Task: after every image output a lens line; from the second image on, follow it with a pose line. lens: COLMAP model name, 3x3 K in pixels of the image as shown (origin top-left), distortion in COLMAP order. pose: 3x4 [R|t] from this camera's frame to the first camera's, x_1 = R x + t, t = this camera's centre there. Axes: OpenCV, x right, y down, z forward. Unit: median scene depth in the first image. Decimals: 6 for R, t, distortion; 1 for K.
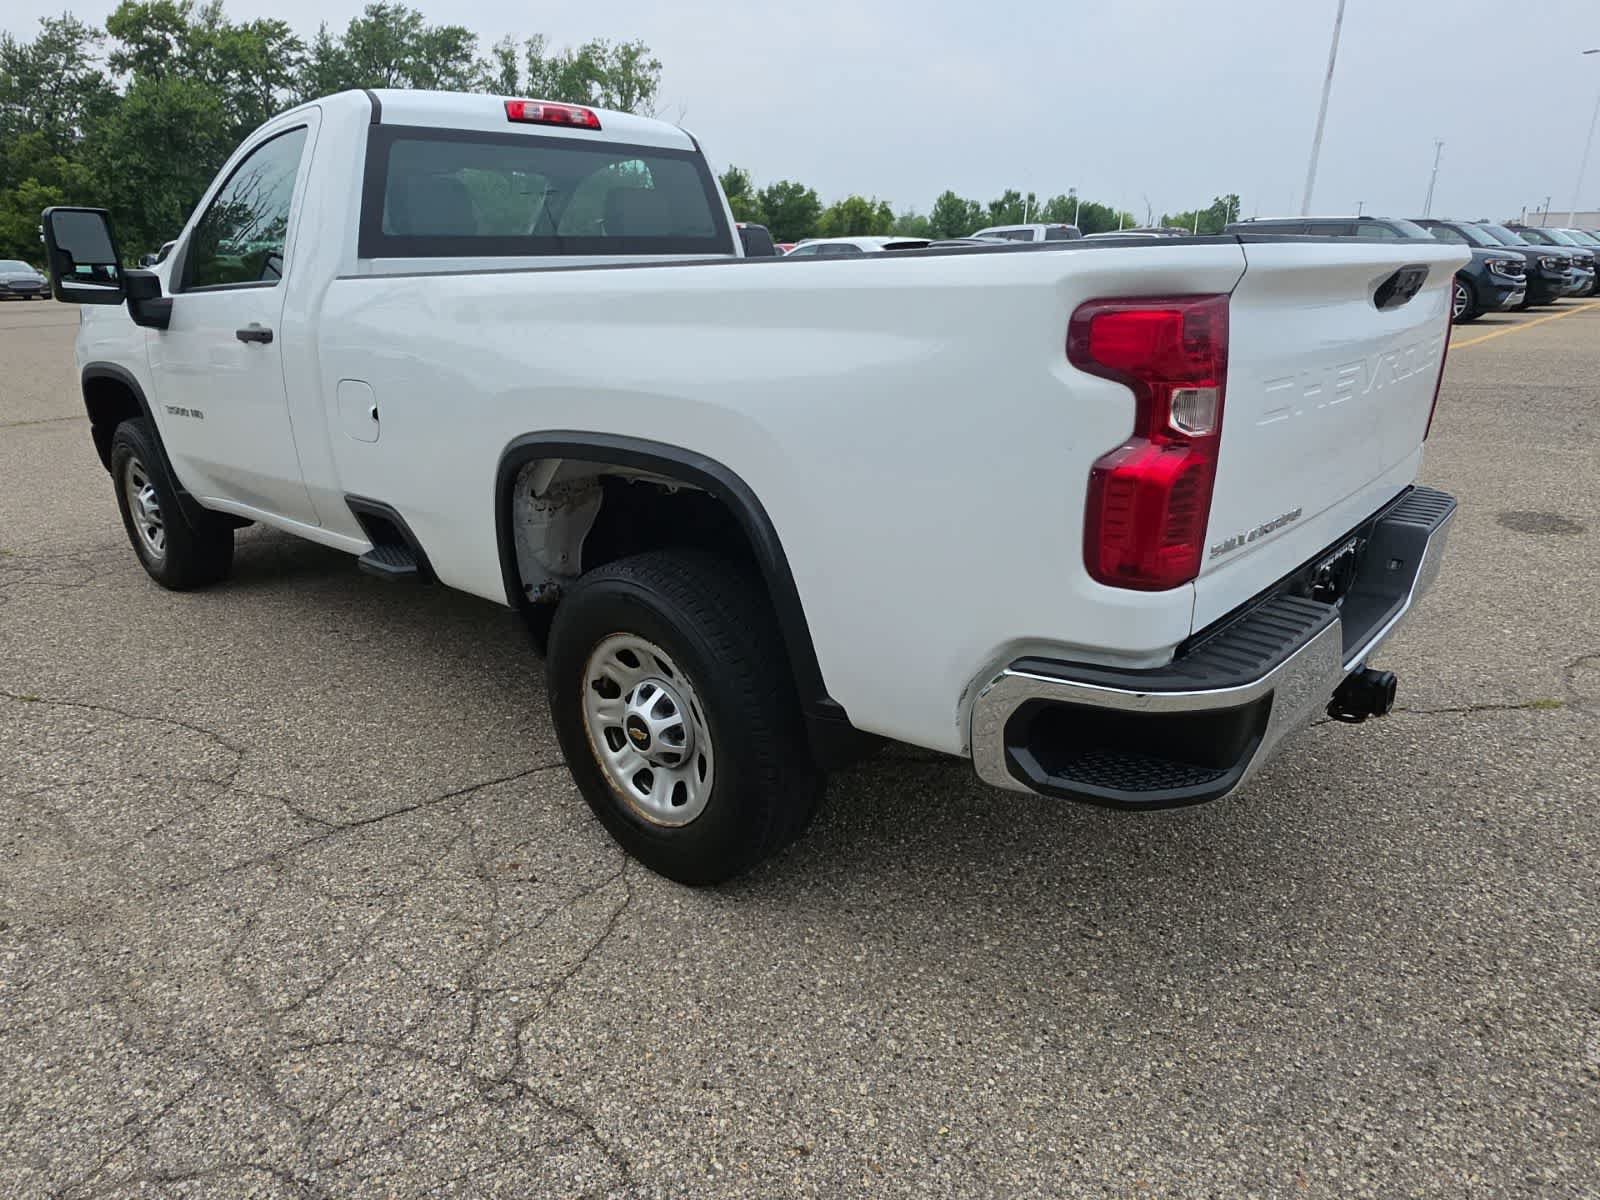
lens RADIAL K [[1017.5, 0, 759.2], [0, 1017.5, 606.9], [0, 0, 1]] dist [-0.000529, 0.001705]
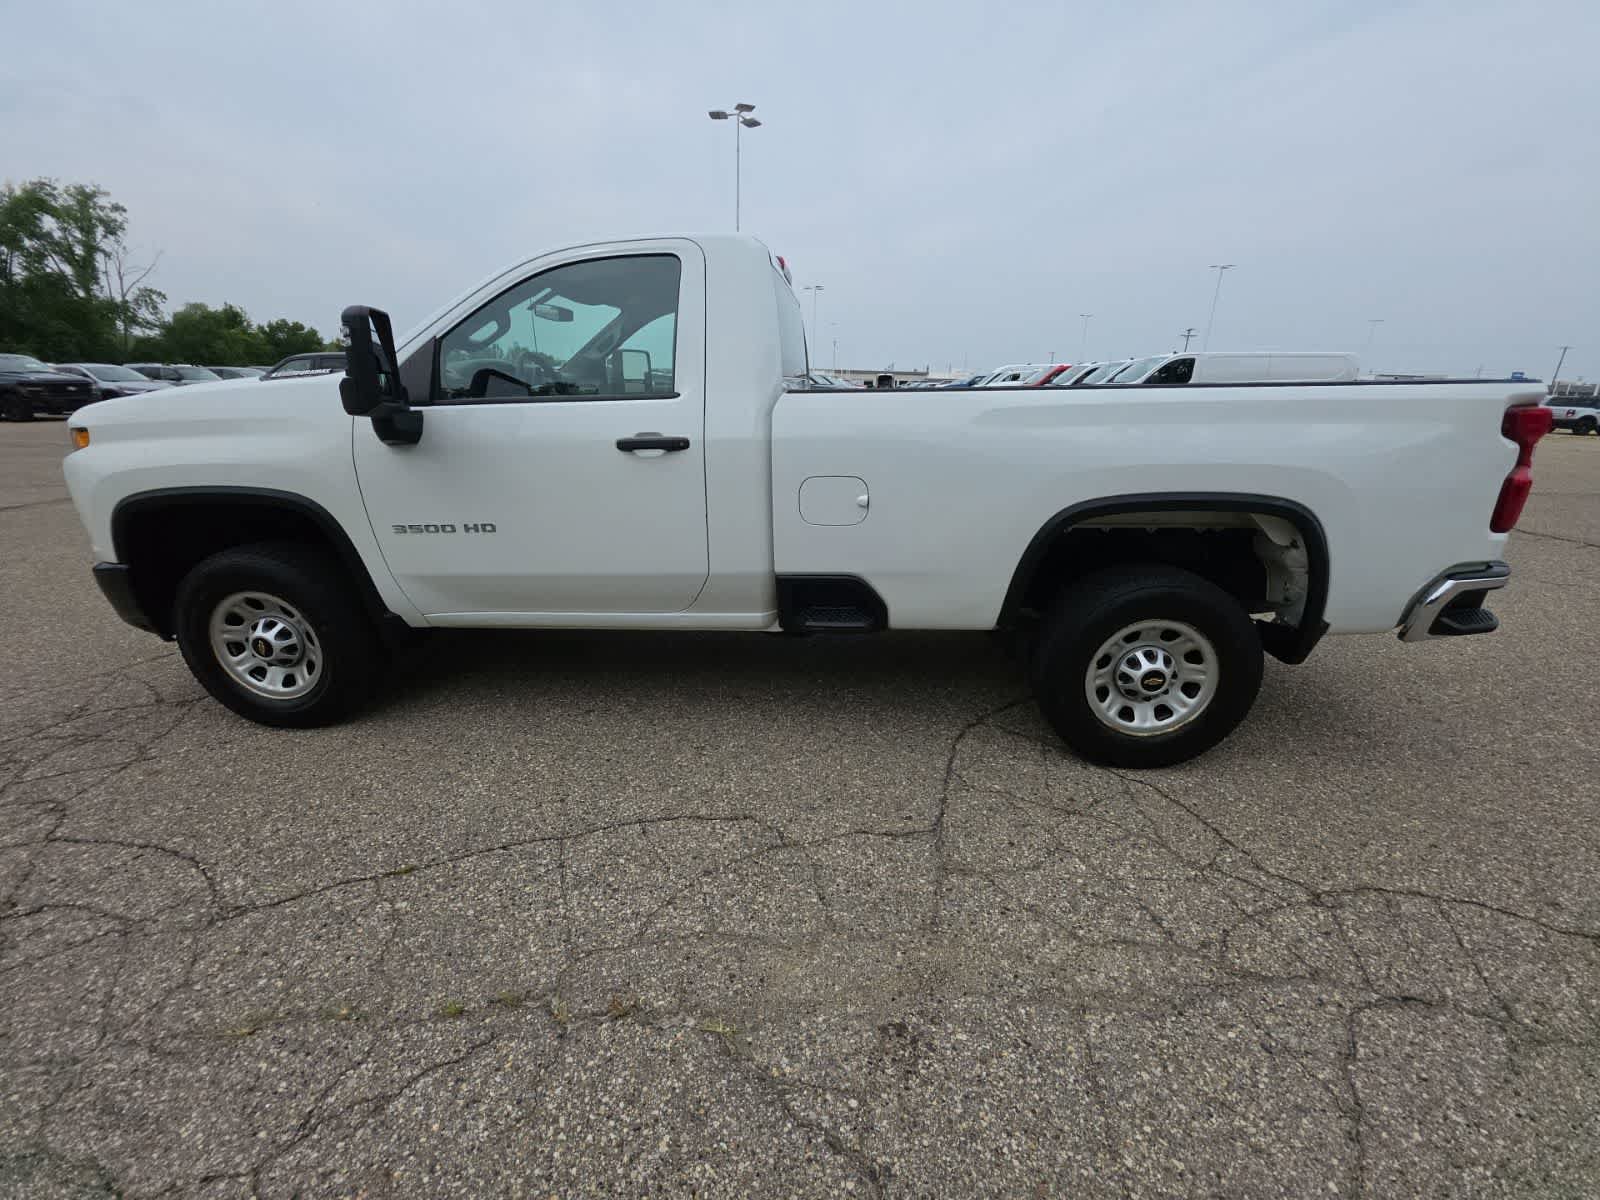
lens RADIAL K [[654.4, 0, 787.5], [0, 654.4, 601.3], [0, 0, 1]] dist [-0.000913, -0.002633]
pose [[0.781085, -0.180066, 0.597898, -1.071368], [0.186907, 0.981038, 0.051281, -0.145730], [-0.595795, 0.071696, 0.799930, 0.482717]]
